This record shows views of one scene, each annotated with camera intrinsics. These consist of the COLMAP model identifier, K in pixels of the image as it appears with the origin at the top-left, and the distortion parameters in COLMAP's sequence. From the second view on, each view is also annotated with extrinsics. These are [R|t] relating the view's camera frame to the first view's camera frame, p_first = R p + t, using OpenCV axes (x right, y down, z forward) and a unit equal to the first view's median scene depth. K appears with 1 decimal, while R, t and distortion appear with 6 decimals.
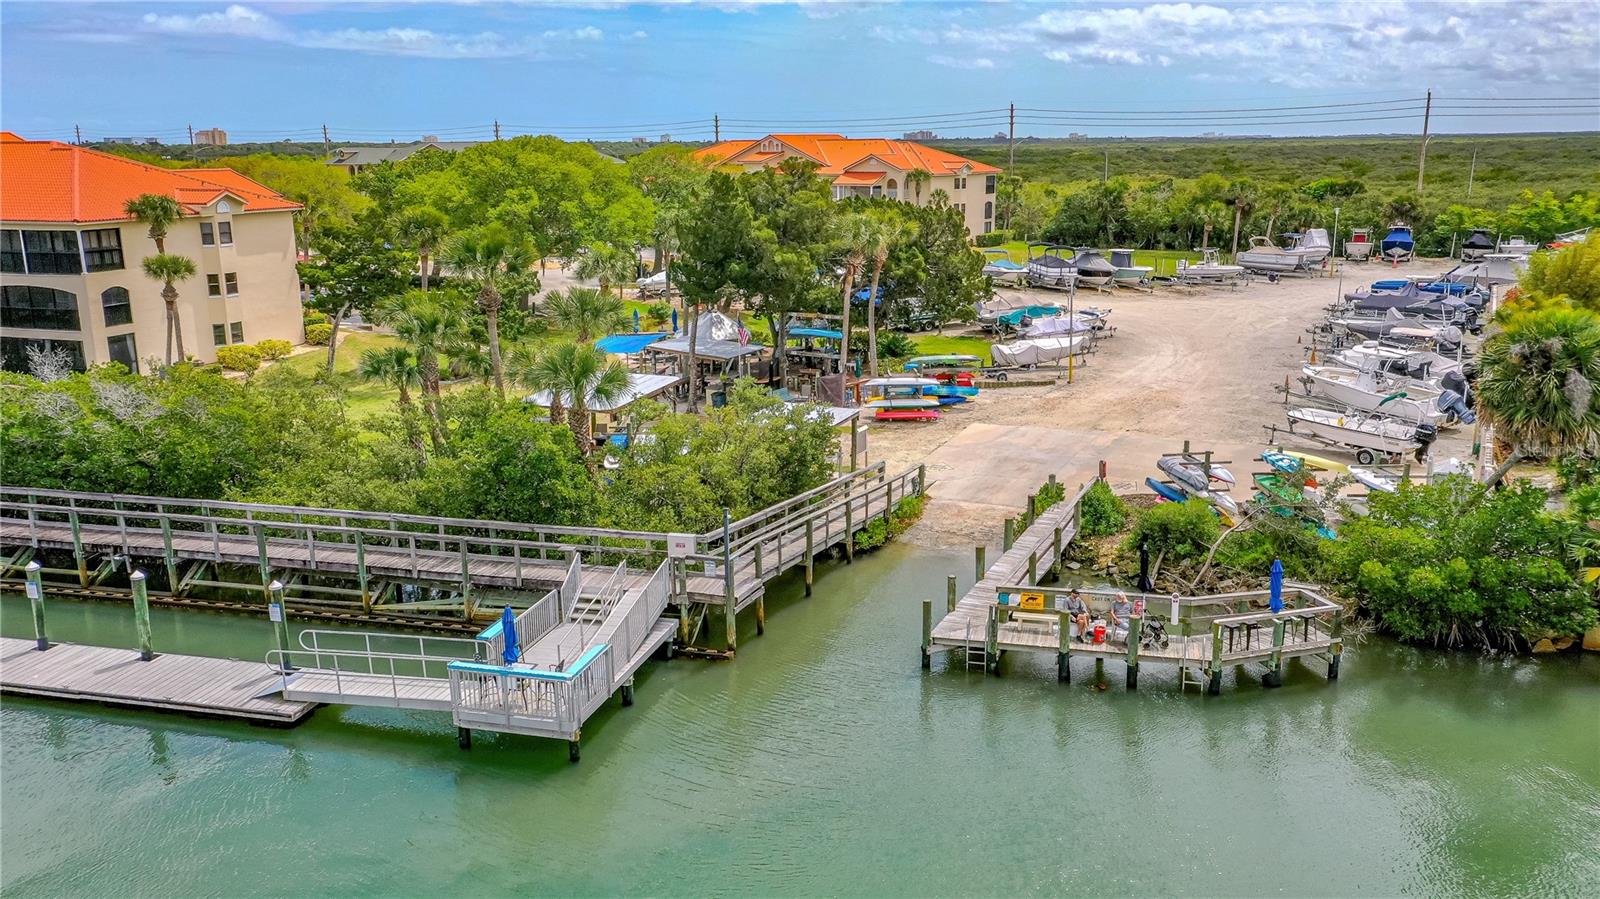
lens RADIAL K [[1270.0, 0, 813.8], [0, 1270.0, 456.0], [0, 0, 1]] dist [0.027002, 0.012491]
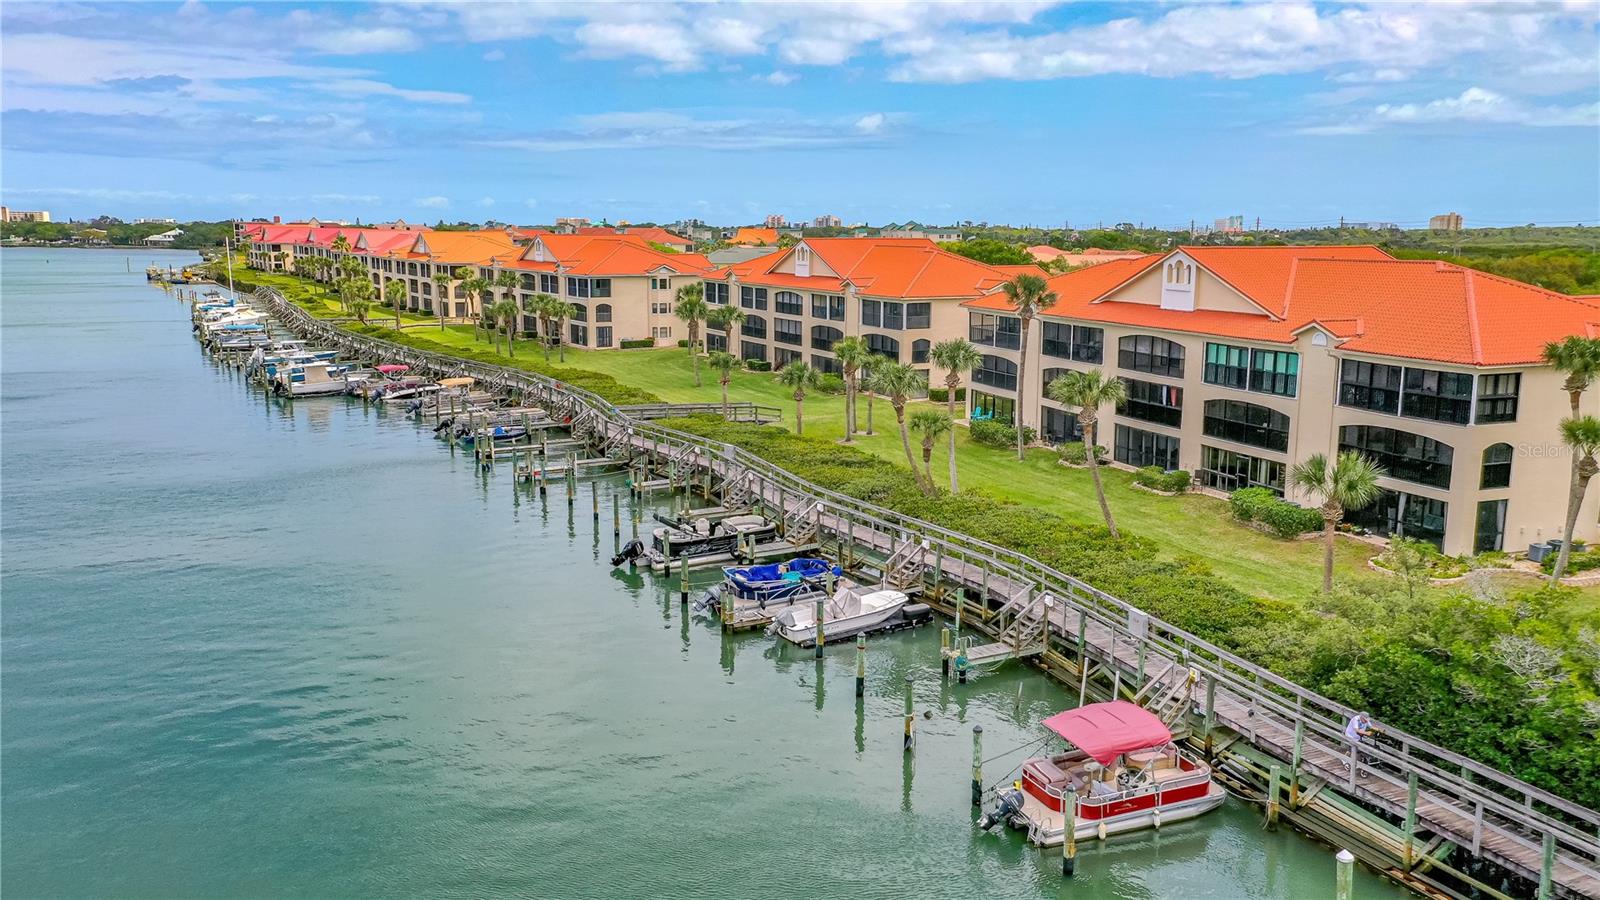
lens RADIAL K [[1270.0, 0, 800.1], [0, 1270.0, 461.9], [0, 0, 1]] dist [0.027002, 0.012491]
pose [[0.633445, 0.145555, -0.759975, -0.209552], [-0.189422, 0.981435, 0.030085, -0.061458], [0.750245, 0.124898, 0.649256, 0.136998]]
